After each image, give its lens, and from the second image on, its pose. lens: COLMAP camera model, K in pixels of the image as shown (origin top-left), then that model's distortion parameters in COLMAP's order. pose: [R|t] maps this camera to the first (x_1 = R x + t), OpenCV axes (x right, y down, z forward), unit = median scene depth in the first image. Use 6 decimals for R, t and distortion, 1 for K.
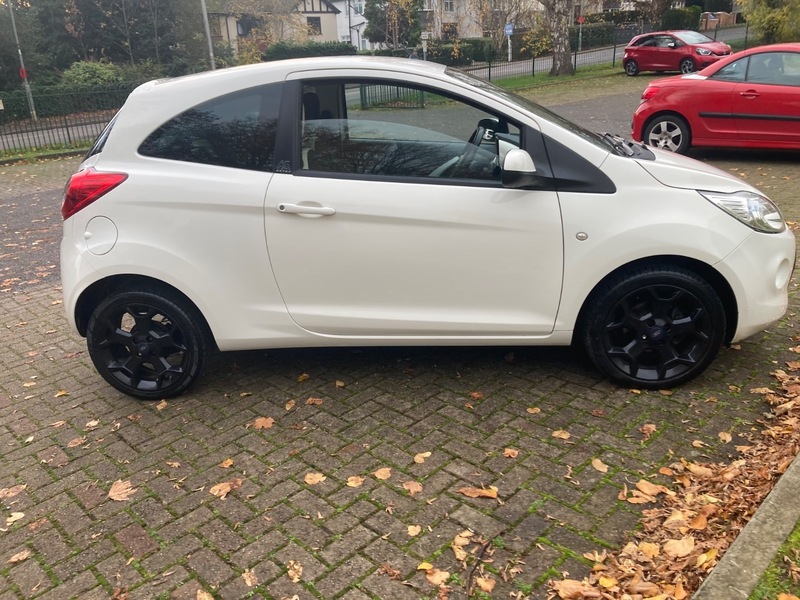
lens RADIAL K [[667.9, 0, 388.9], [0, 667.9, 294.2], [0, 0, 1]] dist [0.029531, -0.014789]
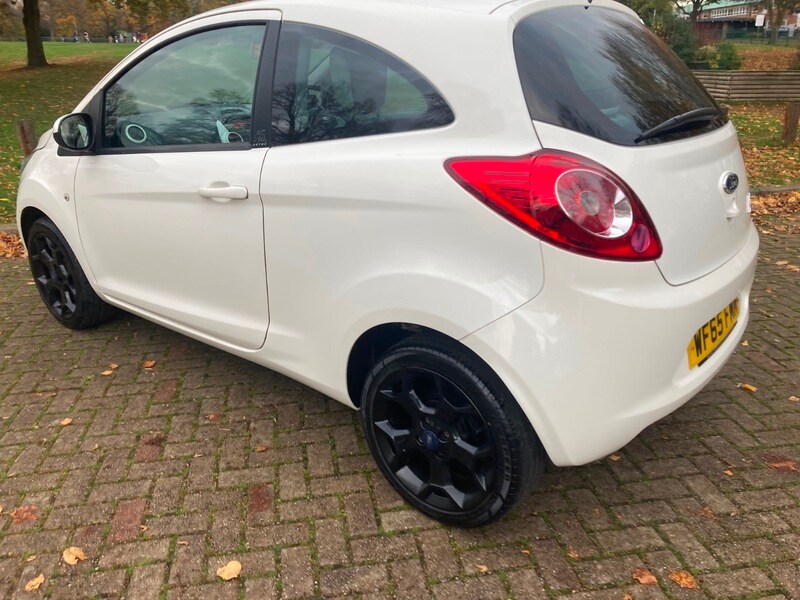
lens RADIAL K [[667.9, 0, 386.6], [0, 667.9, 303.7], [0, 0, 1]] dist [0.029531, -0.014789]
pose [[-0.830259, -0.136498, 0.540405, -0.638478], [0.240434, 0.786998, 0.568177, -0.584597], [-0.502853, 0.601666, -0.620594, 1.935268]]
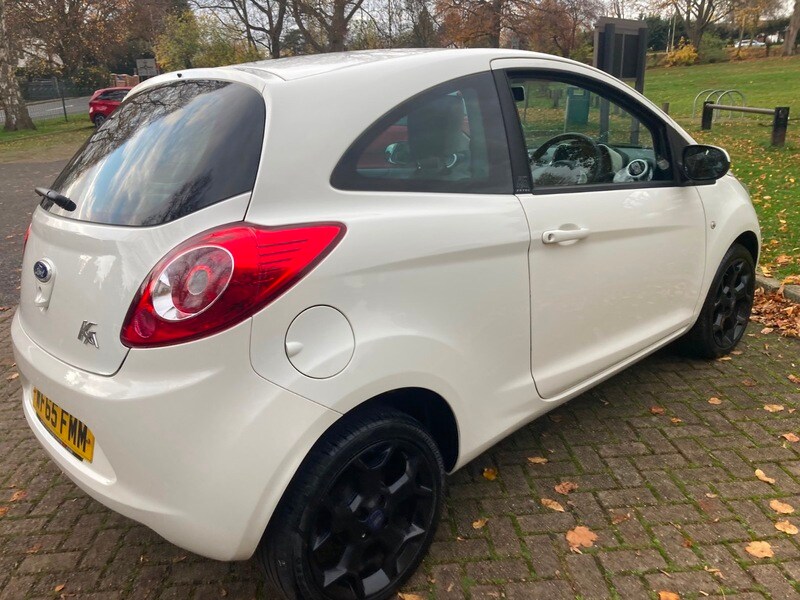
lens RADIAL K [[667.9, 0, 391.5], [0, 667.9, 294.2], [0, 0, 1]] dist [0.029531, -0.014789]
pose [[0.664827, -0.190801, 0.722219, -0.790008], [0.251105, 0.967650, 0.024490, -0.126233], [-0.703528, 0.165071, 0.691231, 0.605806]]
